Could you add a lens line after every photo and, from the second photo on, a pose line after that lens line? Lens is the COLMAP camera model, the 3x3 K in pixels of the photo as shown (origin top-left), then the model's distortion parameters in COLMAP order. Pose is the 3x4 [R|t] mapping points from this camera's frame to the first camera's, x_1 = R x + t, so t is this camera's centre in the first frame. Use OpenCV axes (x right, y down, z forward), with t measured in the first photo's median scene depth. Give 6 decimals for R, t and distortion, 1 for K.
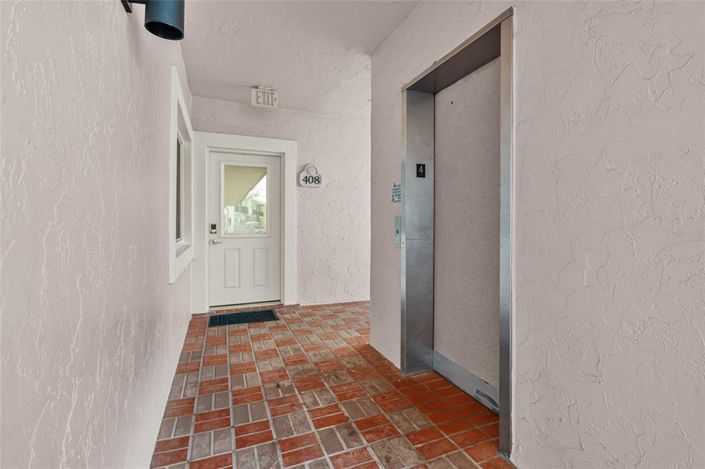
lens RADIAL K [[322.0, 0, 351.5], [0, 322.0, 220.8], [0, 0, 1]] dist [-0.002490, 0.000761]
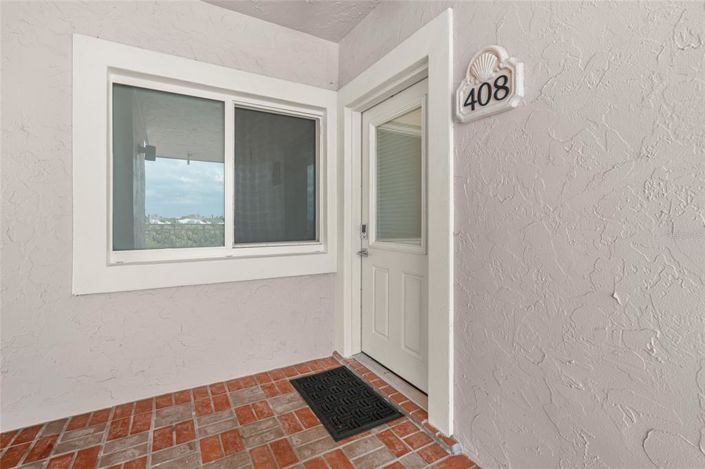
lens RADIAL K [[322.0, 0, 351.5], [0, 322.0, 220.8], [0, 0, 1]] dist [-0.002490, 0.000761]
pose [[0.140281, 0.002119, -0.990110, 0.185807], [0.001180, 0.999997, 0.002308, 0.001876], [0.990111, -0.001492, 0.140278, 0.827011]]
